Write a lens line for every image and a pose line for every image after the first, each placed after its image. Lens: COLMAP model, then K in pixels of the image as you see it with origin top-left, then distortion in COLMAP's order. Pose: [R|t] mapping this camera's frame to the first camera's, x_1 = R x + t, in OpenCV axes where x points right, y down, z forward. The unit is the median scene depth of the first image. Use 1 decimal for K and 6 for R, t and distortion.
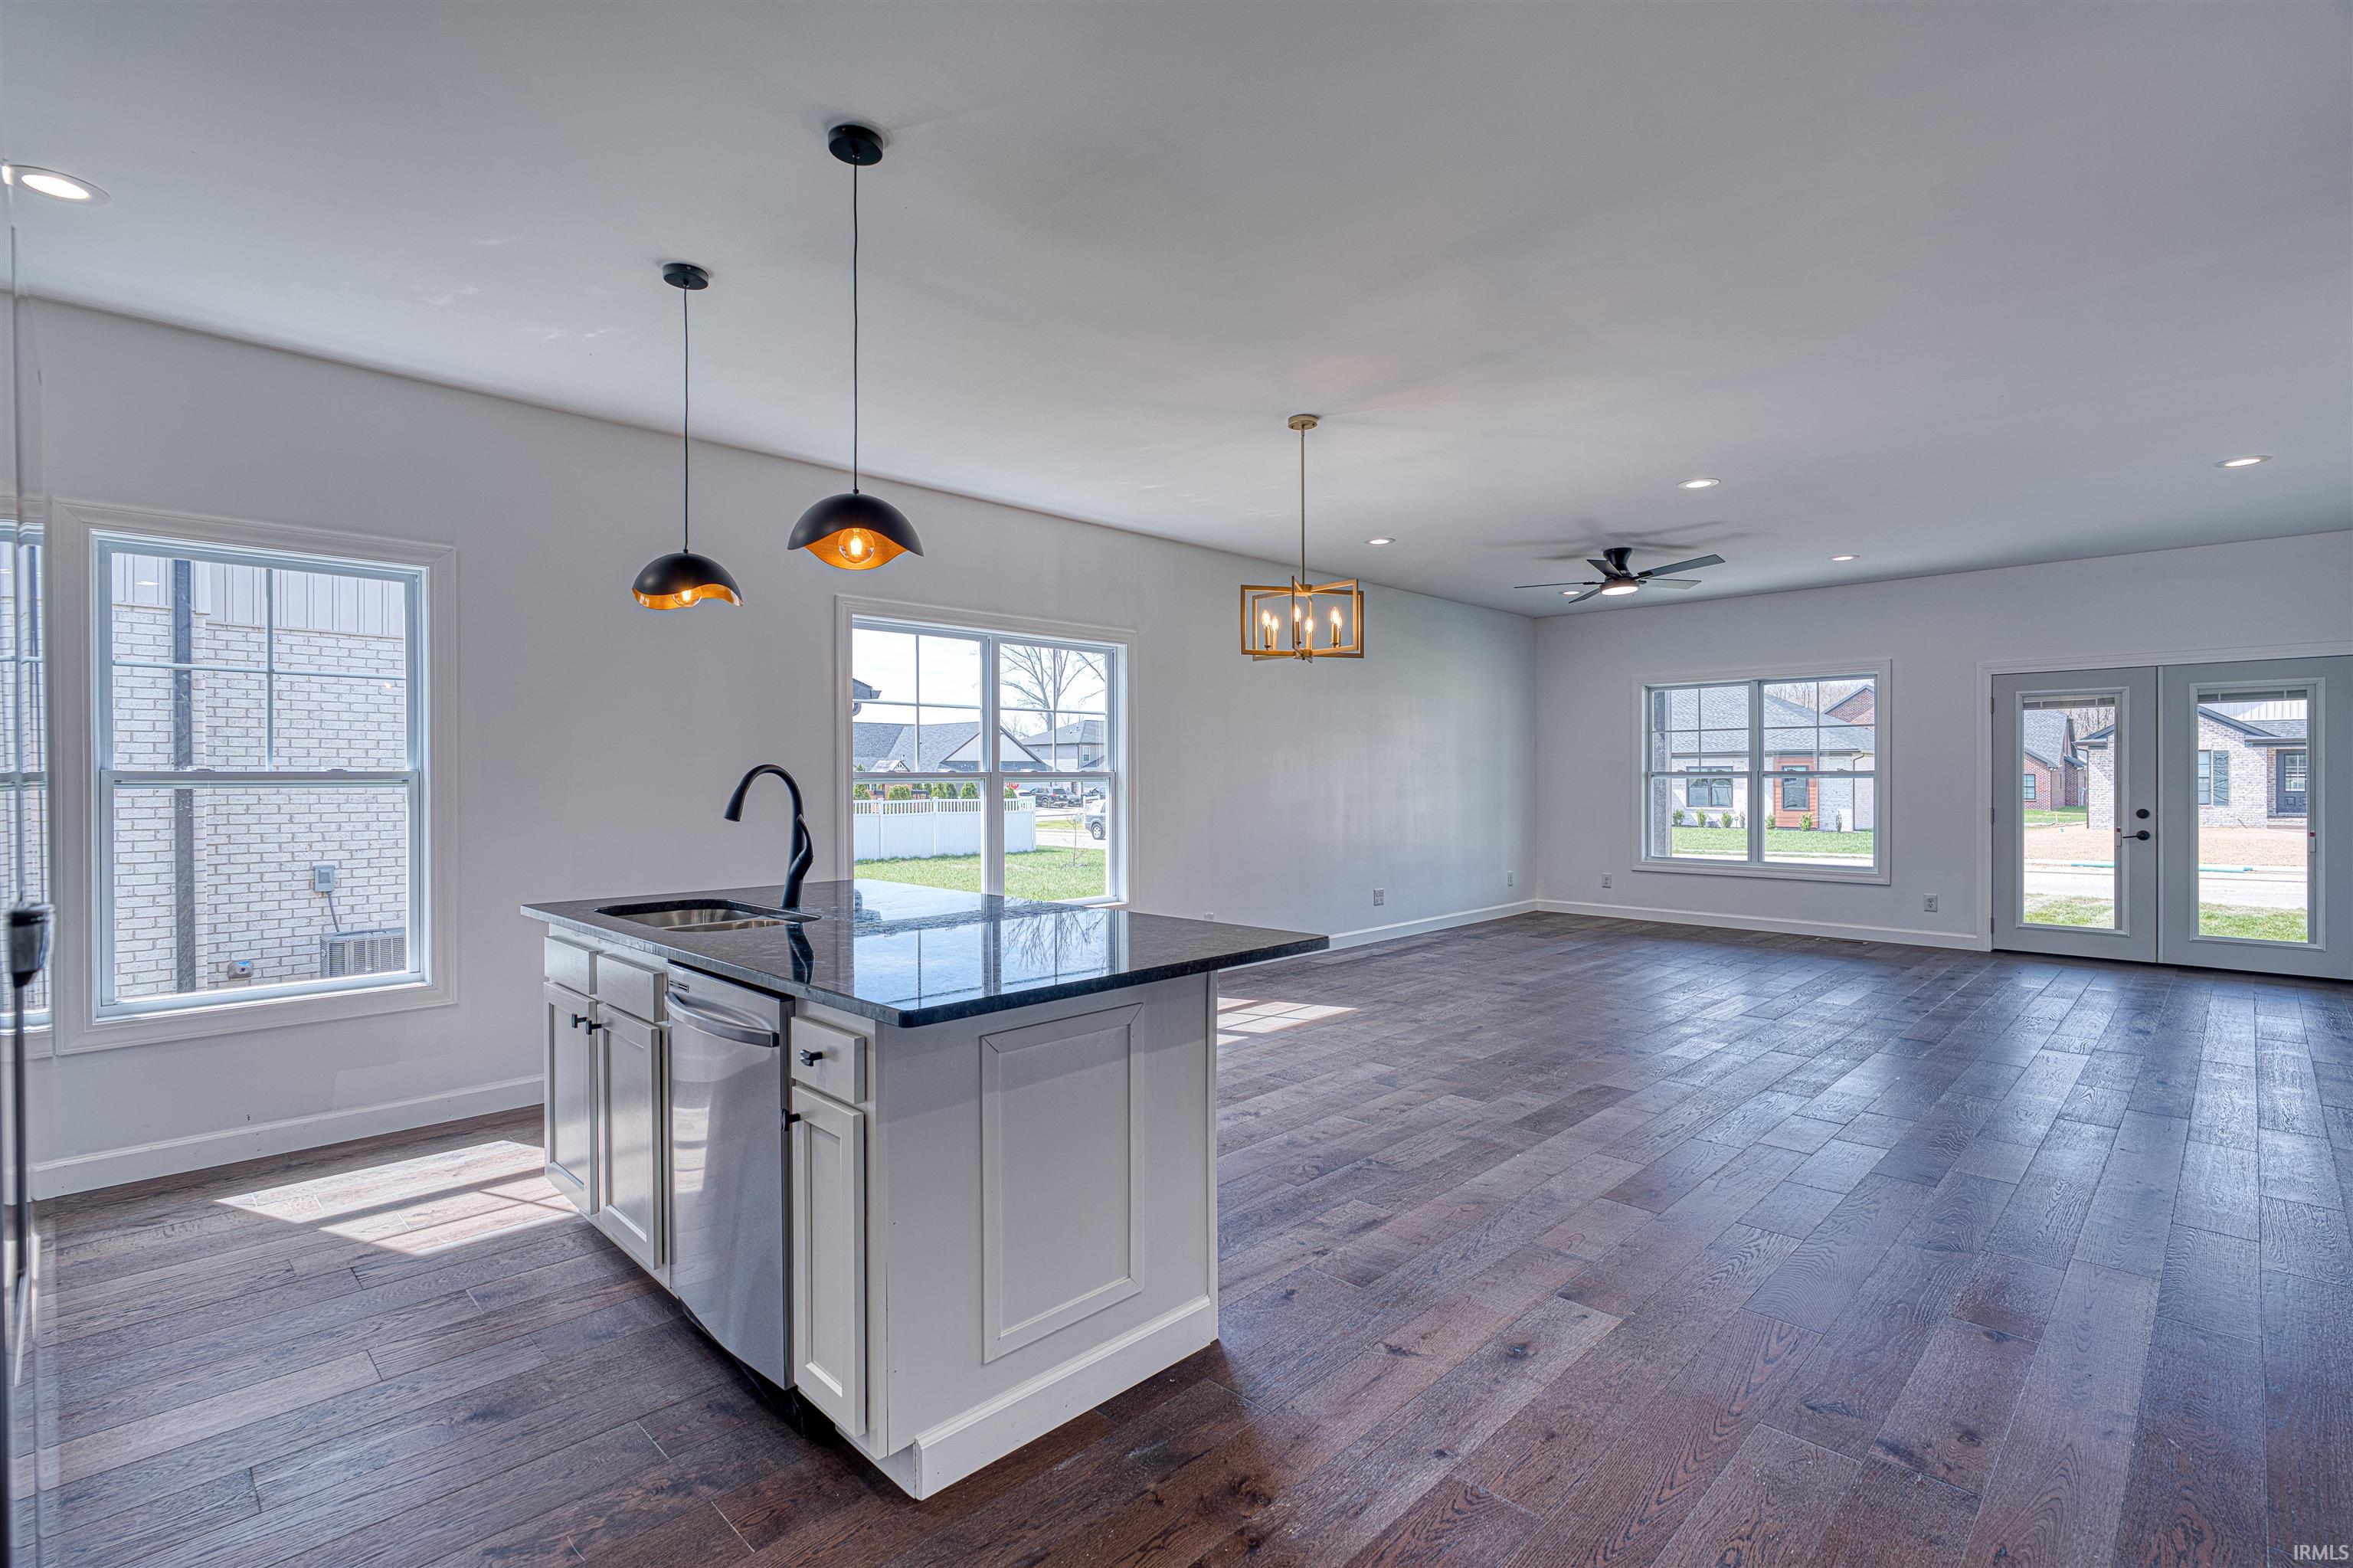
lens RADIAL K [[1088.0, 0, 1177.9], [0, 1088.0, 778.7], [0, 0, 1]] dist [-0.008663, 0.003818]
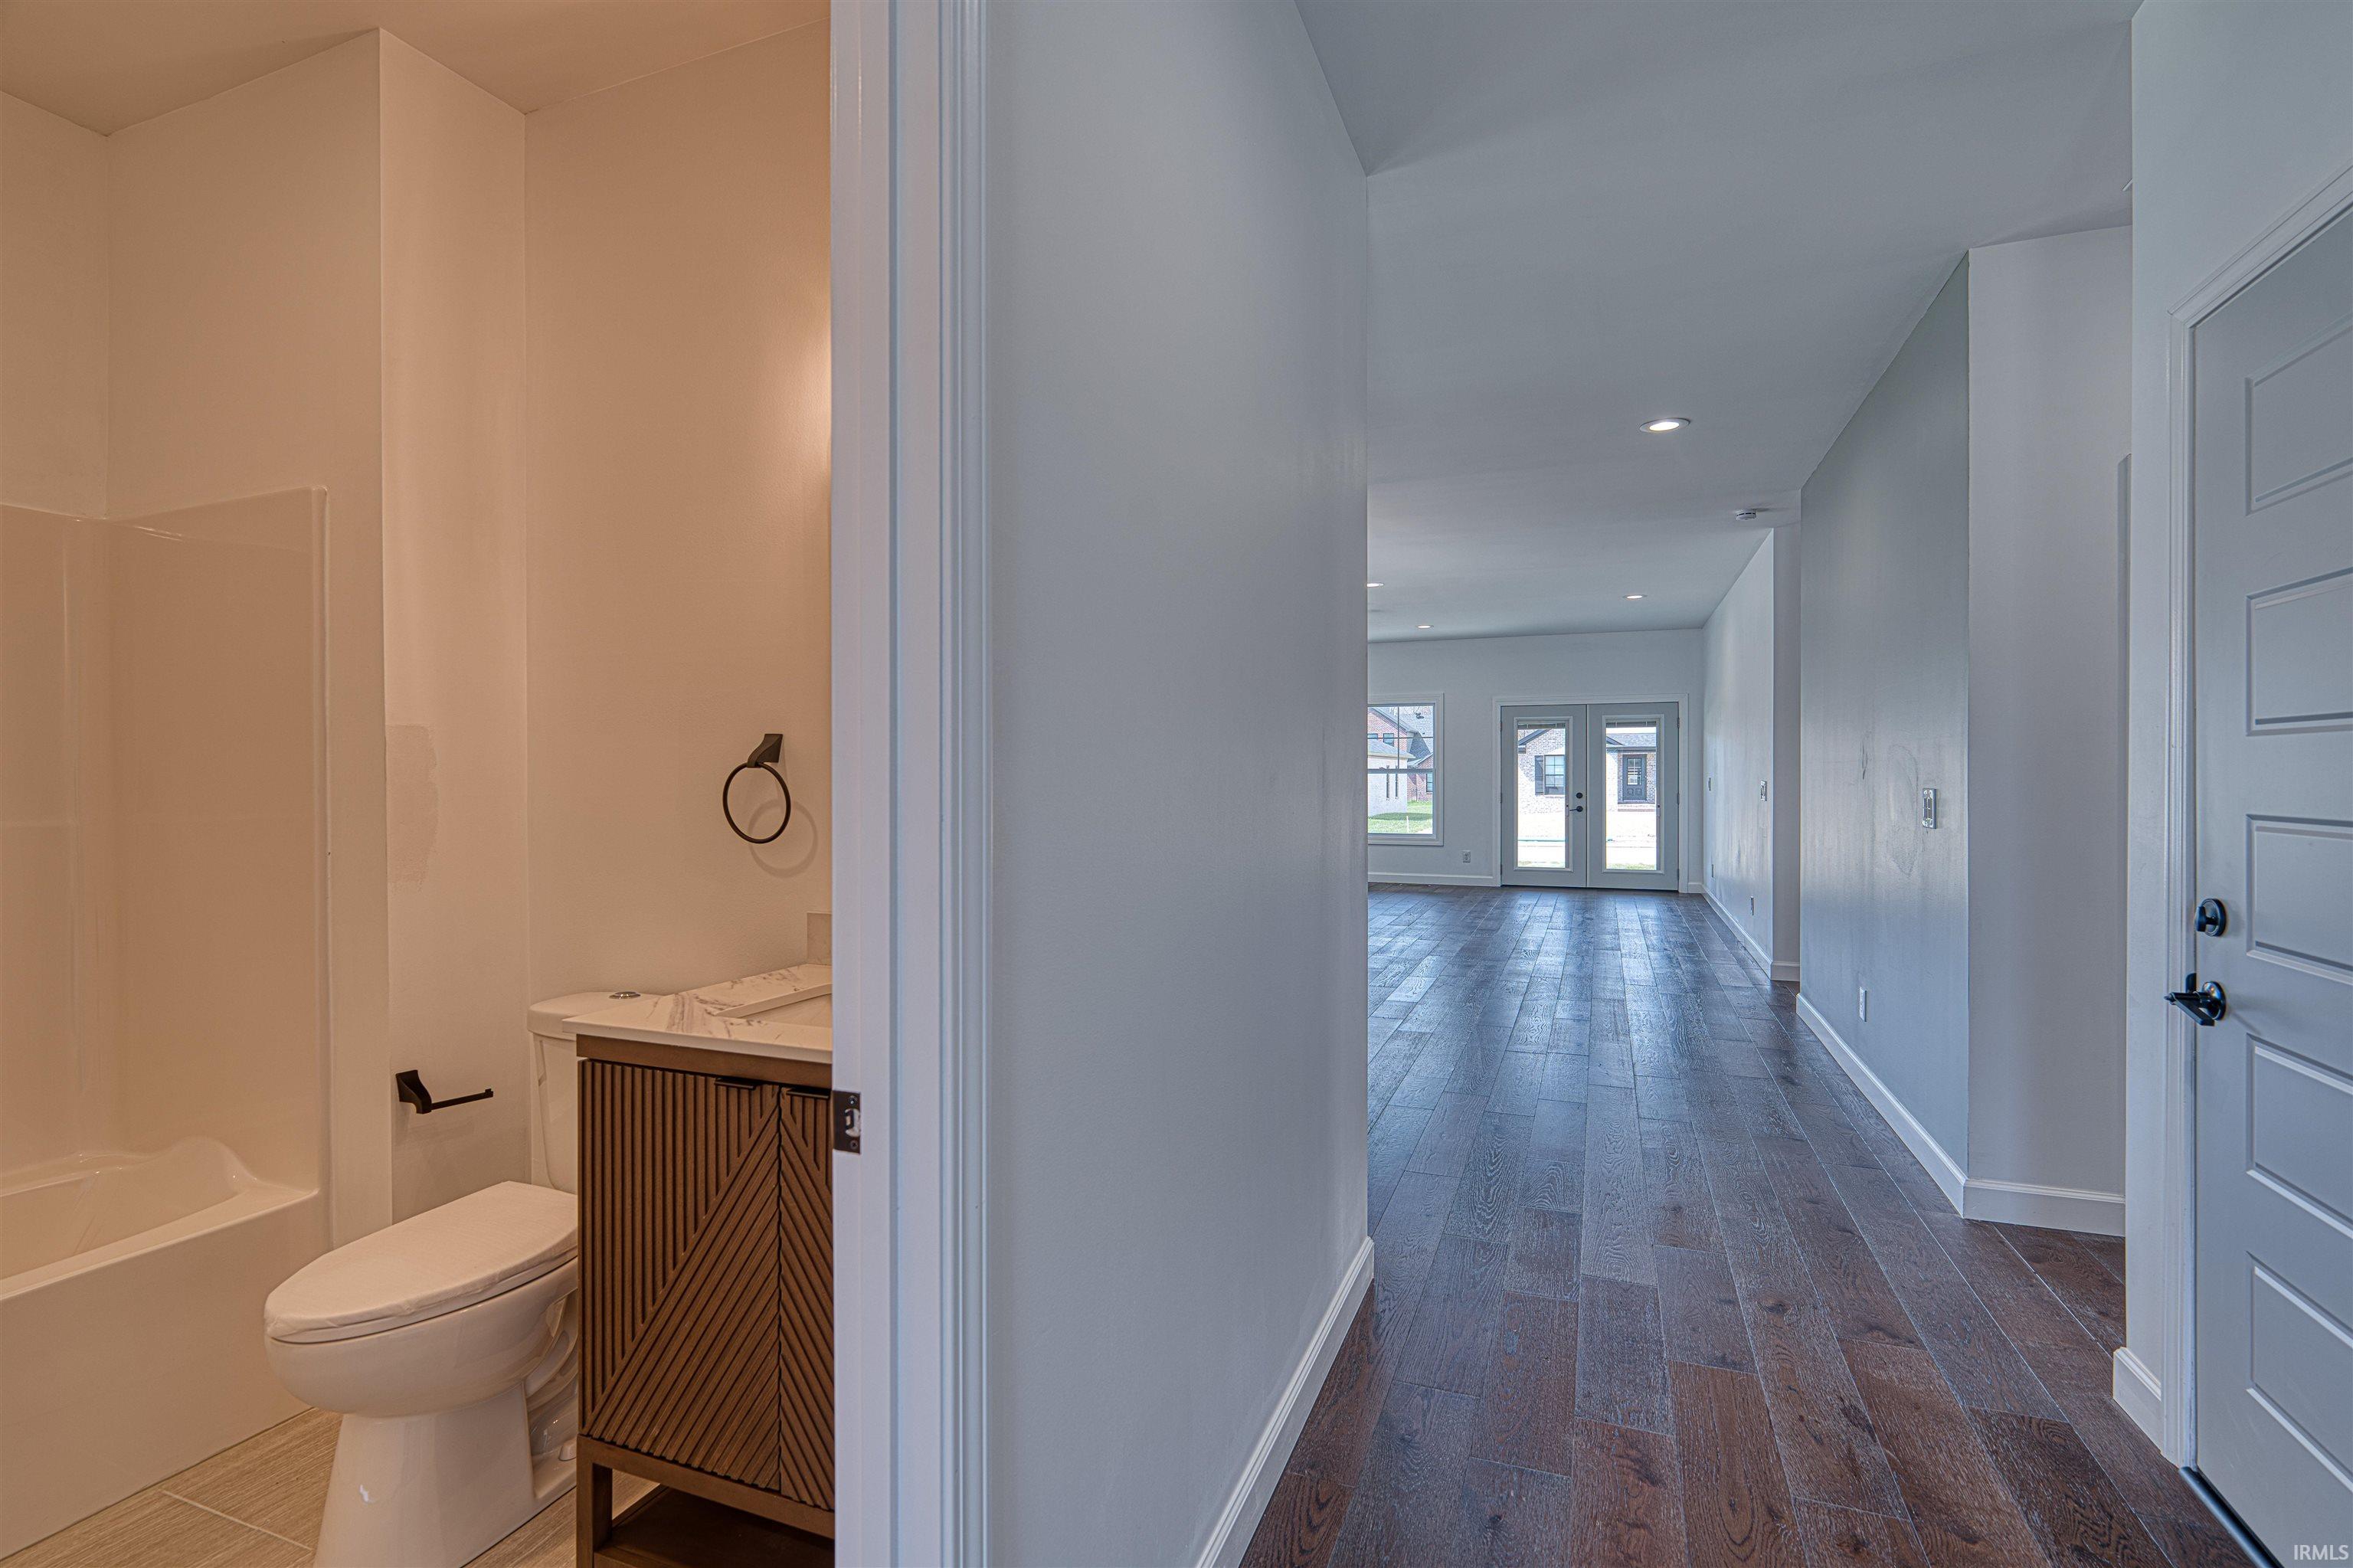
lens RADIAL K [[1088.0, 0, 1177.9], [0, 1088.0, 778.7], [0, 0, 1]] dist [-0.008663, 0.003818]
pose [[0.917472, -0.001697, 0.397797, -0.320756], [0.001049, 0.999998, 0.001846, 0.004009], [-0.397800, -0.001277, 0.917471, -0.263672]]
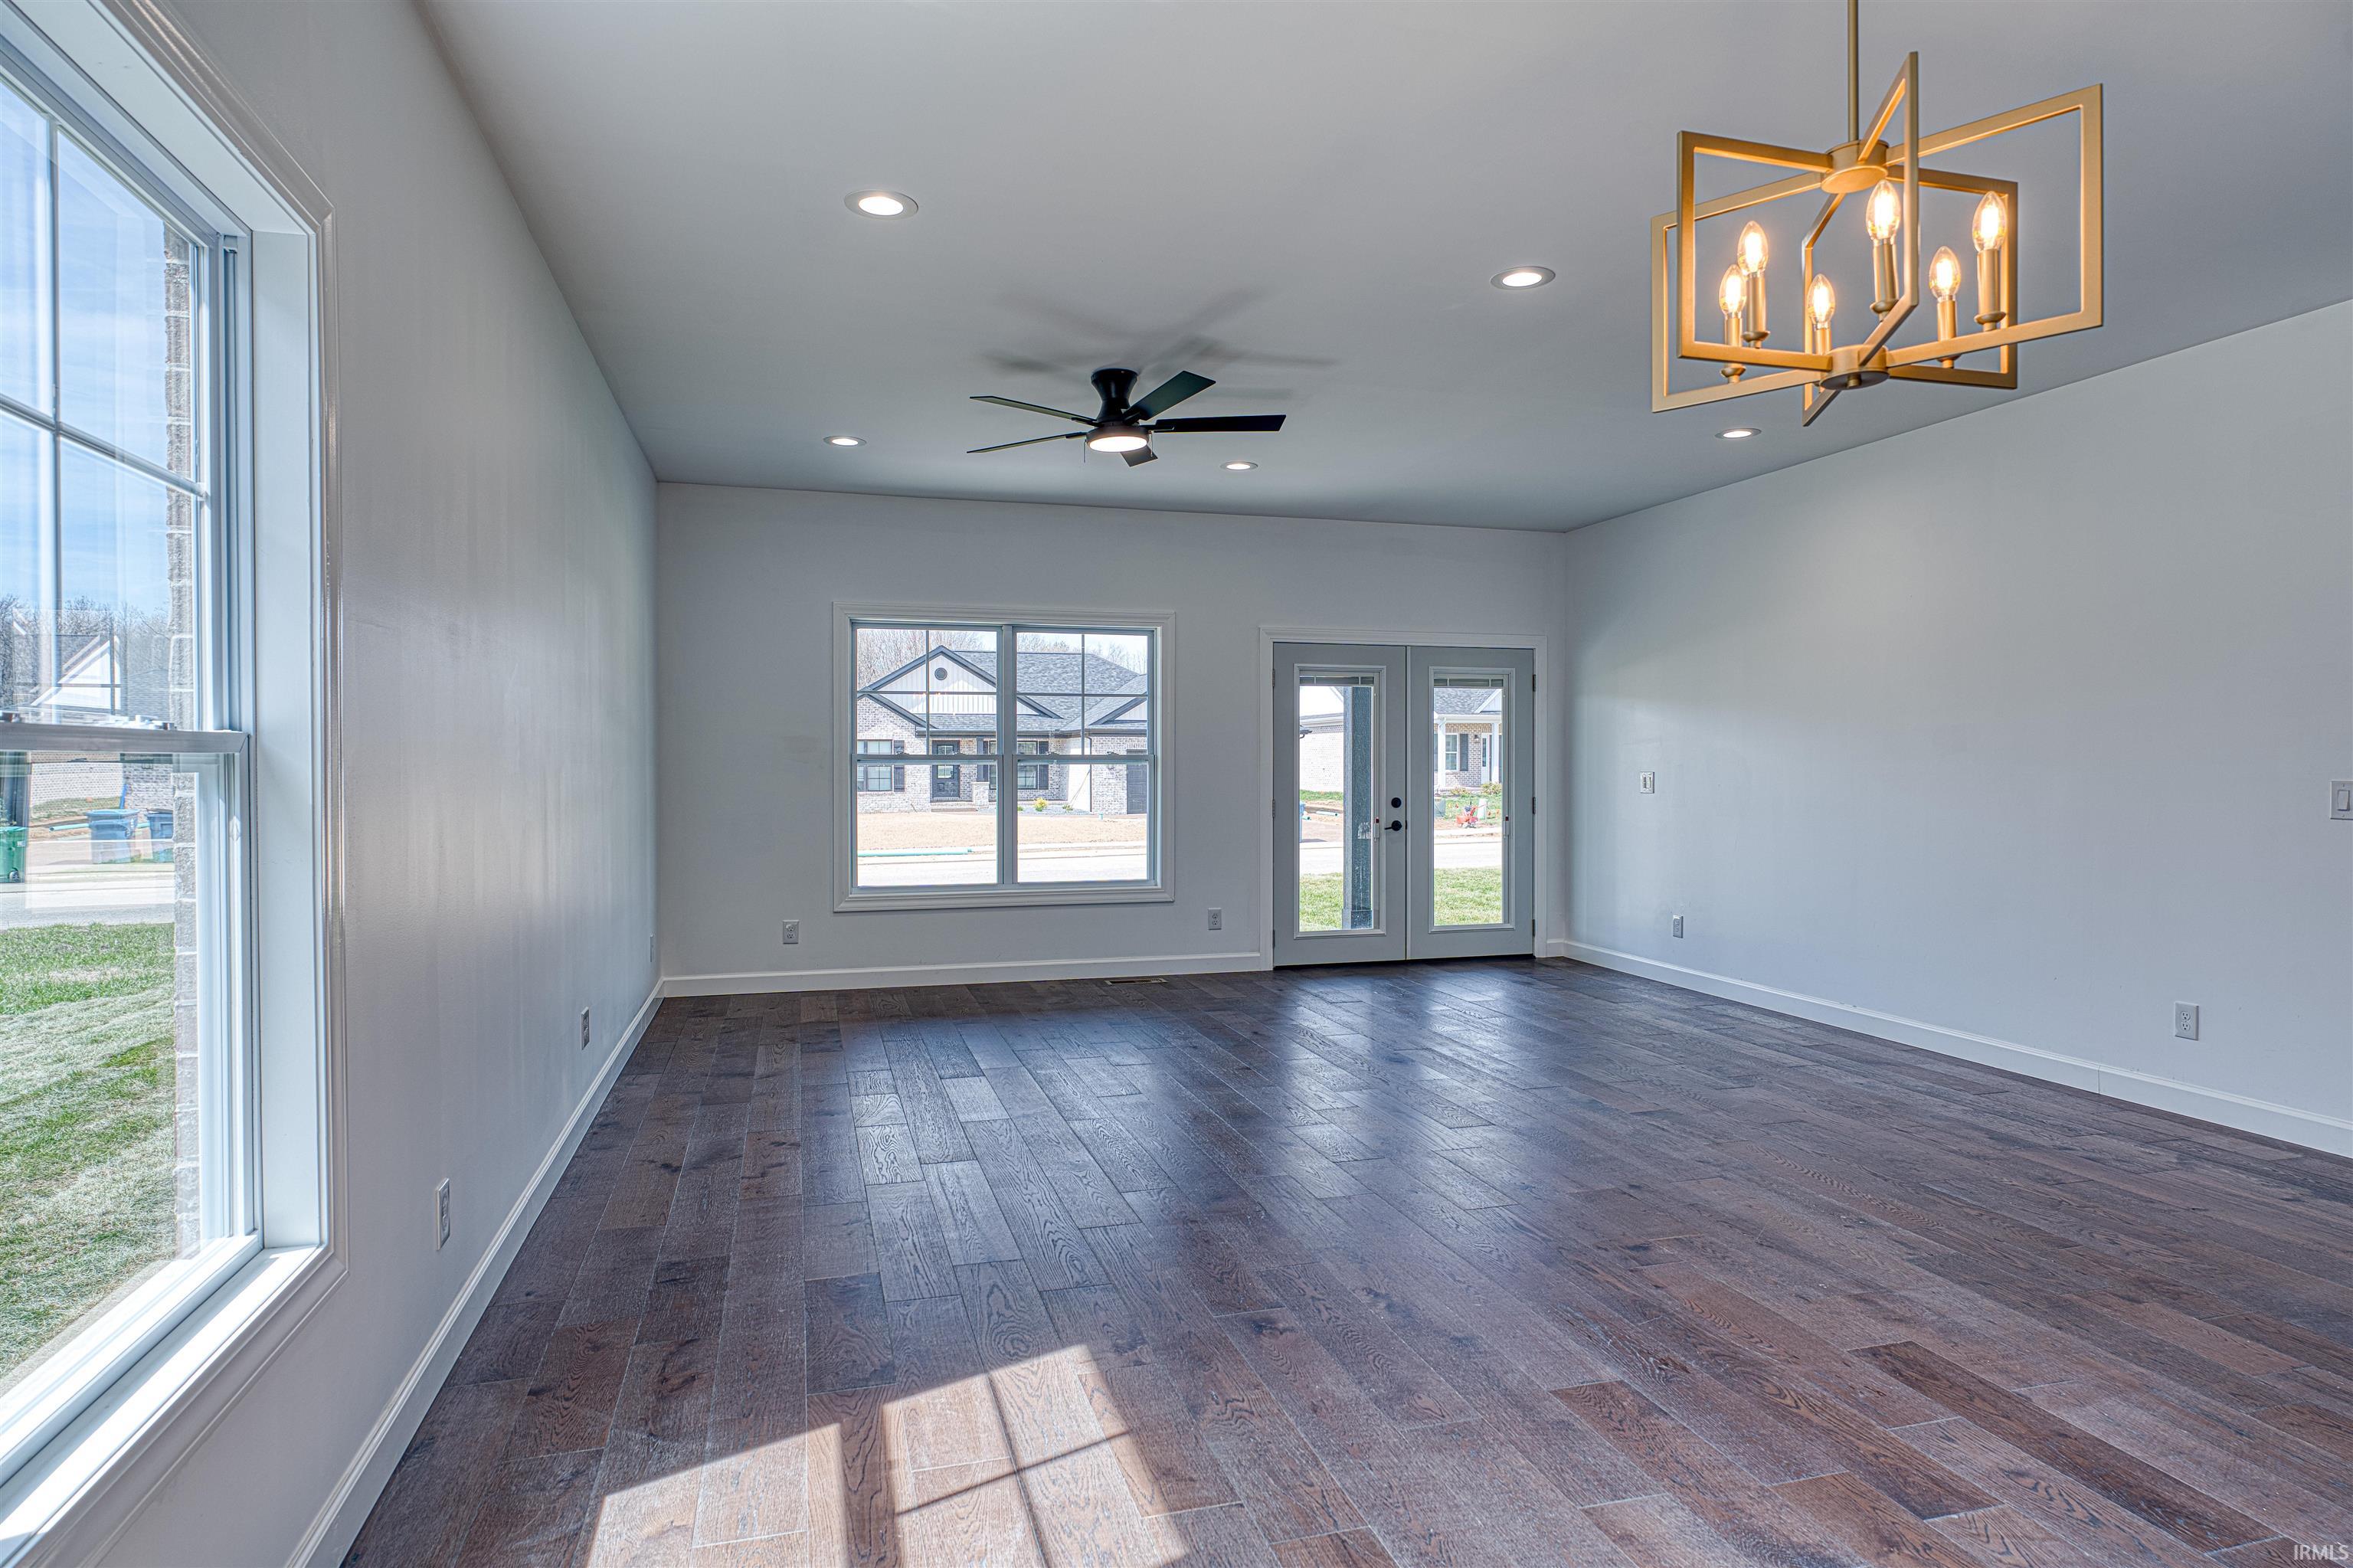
lens RADIAL K [[1322.2, 0, 1178.4], [0, 1322.2, 767.8], [0, 0, 1]] dist [-0.001846, -0.000428]
pose [[0.487492, -0.000011, 0.873127, -0.210680], [-0.000741, 1.000000, 0.000426, 0.002074], [-0.873127, -0.000855, 0.487492, 0.639414]]
